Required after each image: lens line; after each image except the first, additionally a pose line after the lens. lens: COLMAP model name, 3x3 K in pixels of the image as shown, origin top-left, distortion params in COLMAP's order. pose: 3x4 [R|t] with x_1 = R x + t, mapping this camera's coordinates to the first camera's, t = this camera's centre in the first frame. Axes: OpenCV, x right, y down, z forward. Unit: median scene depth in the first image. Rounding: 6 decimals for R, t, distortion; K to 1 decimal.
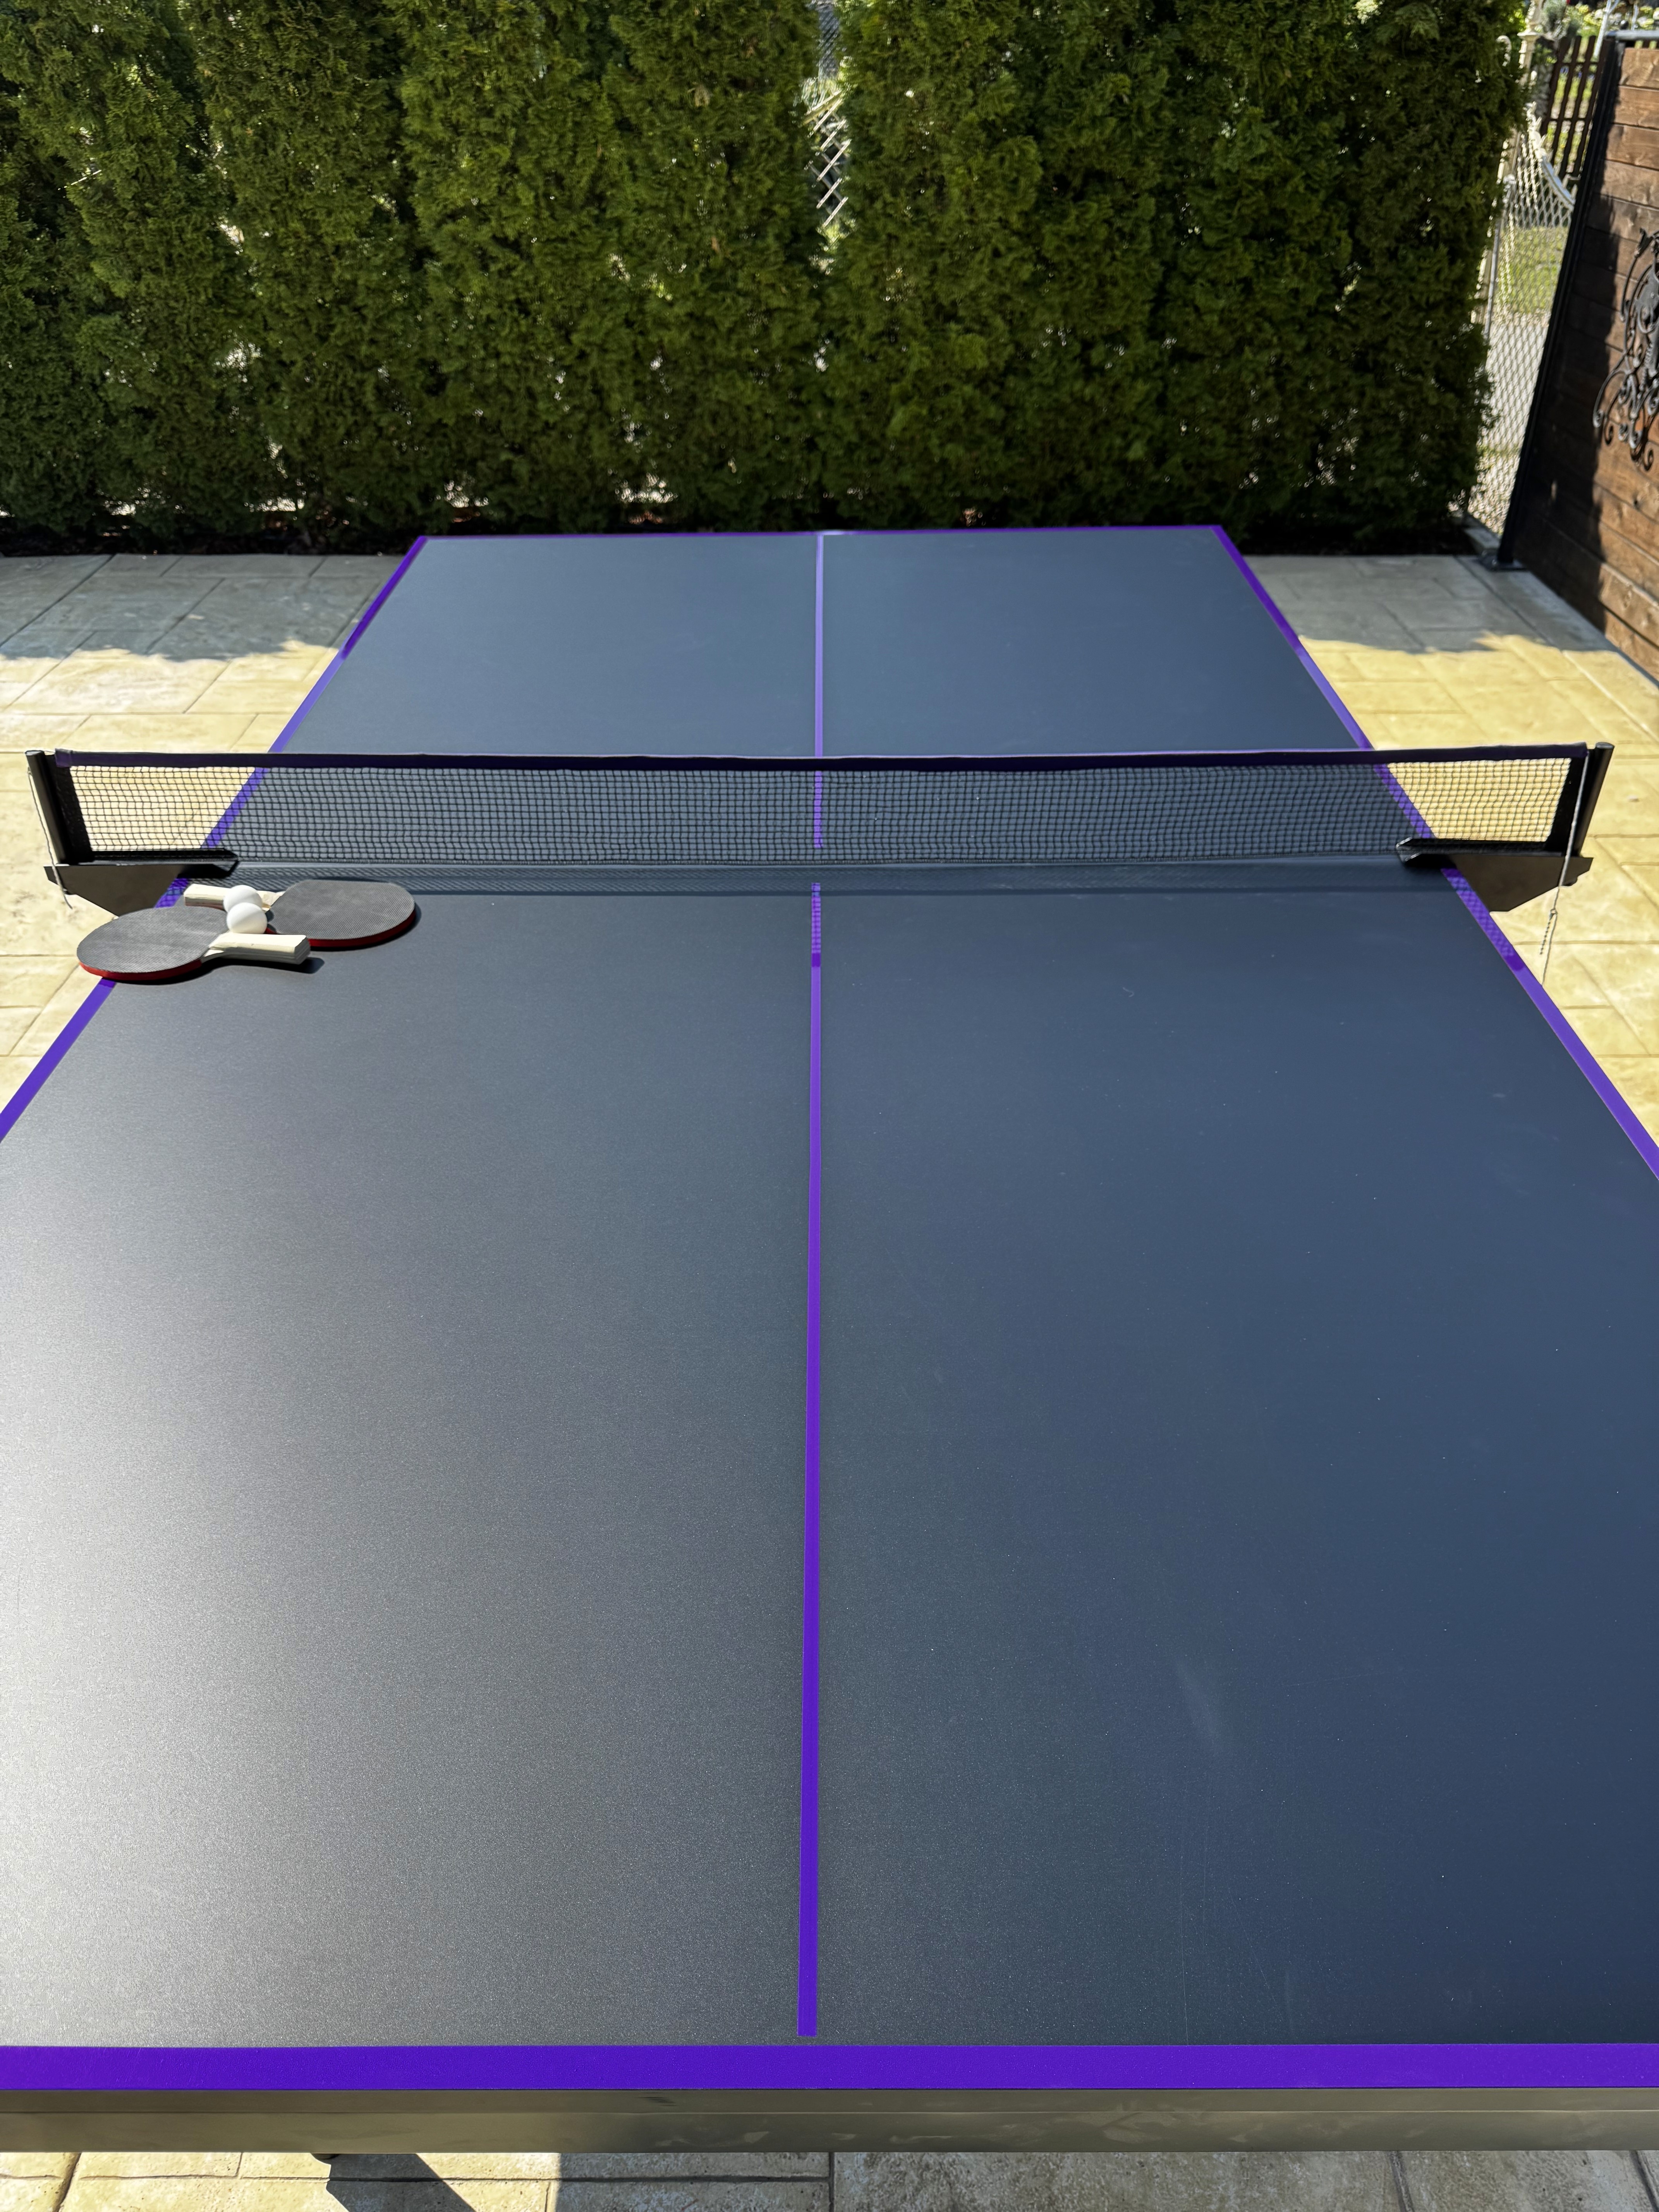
lens RADIAL K [[1561.5, 0, 830.5], [0, 1561.5, 1094.8], [0, 0, 1]] dist [0.033944, -0.037906]
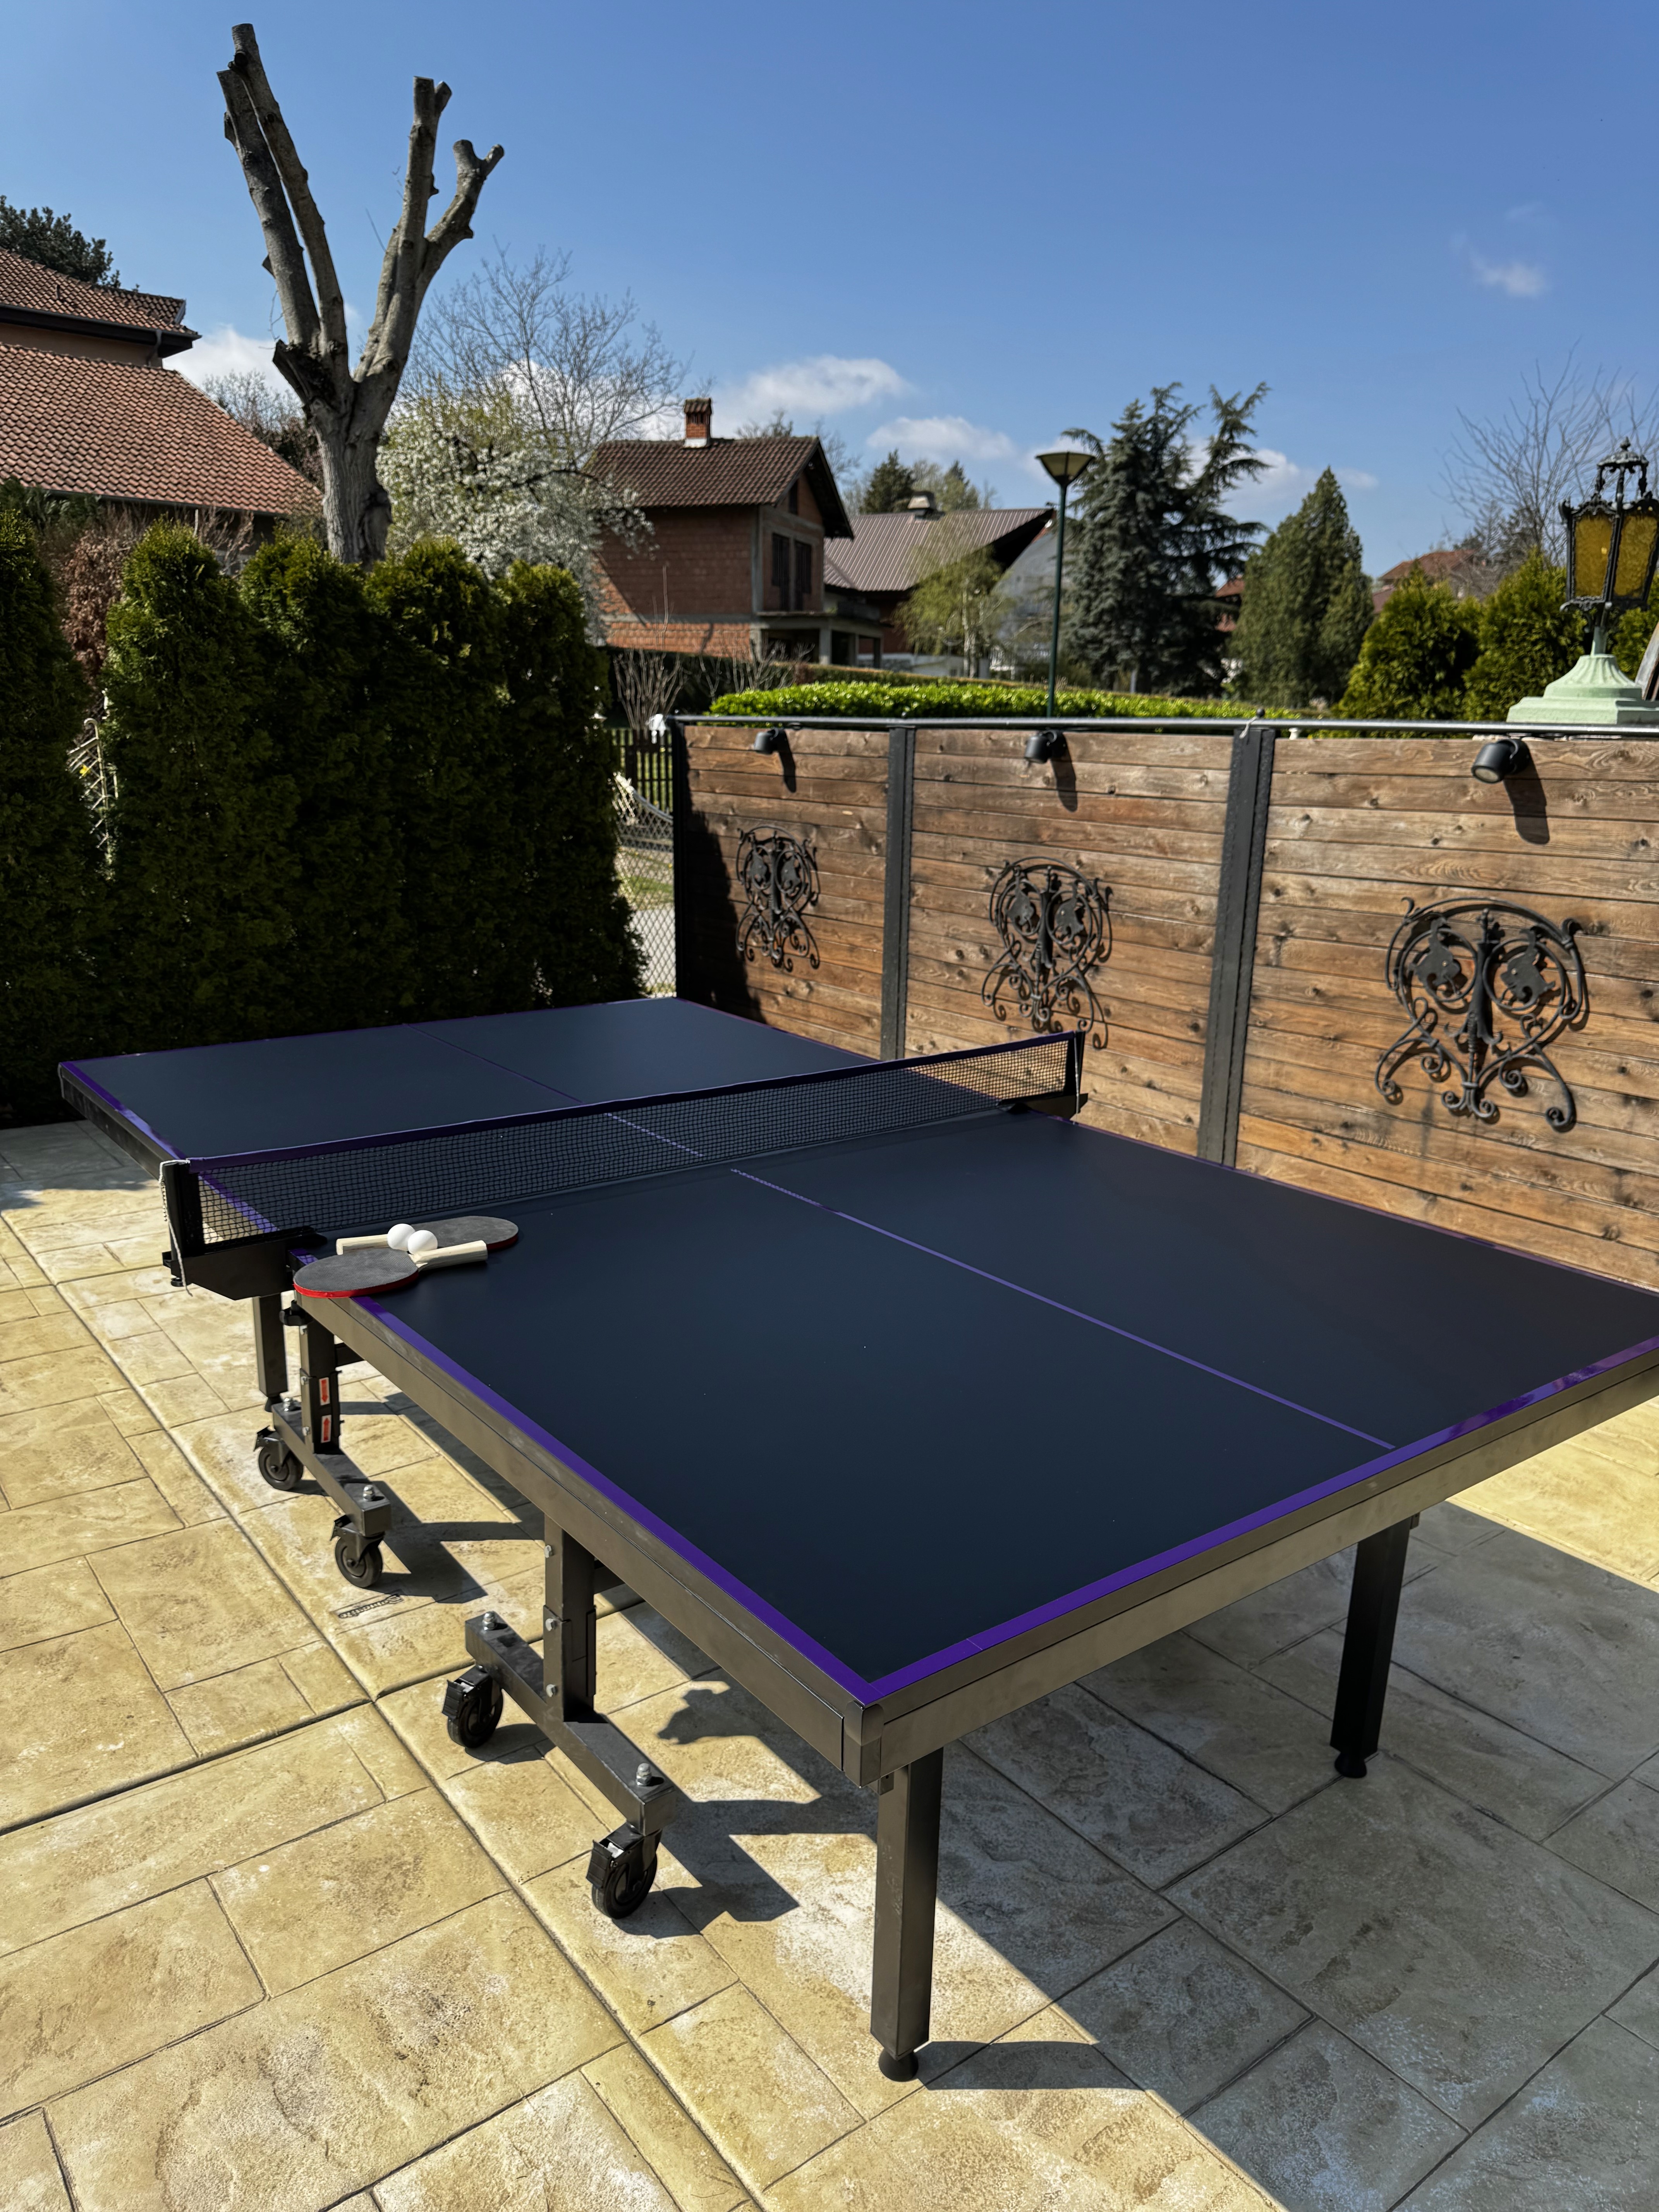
lens RADIAL K [[1561.5, 0, 835.8], [0, 1561.5, 1106.6], [0, 0, 1]] dist [0.033944, -0.037906]
pose [[0.784391, -0.124779, 0.607587, -0.315506], [0.331040, 0.912598, -0.239952, 0.074497], [-0.524541, 0.389352, 0.757140, -0.070978]]
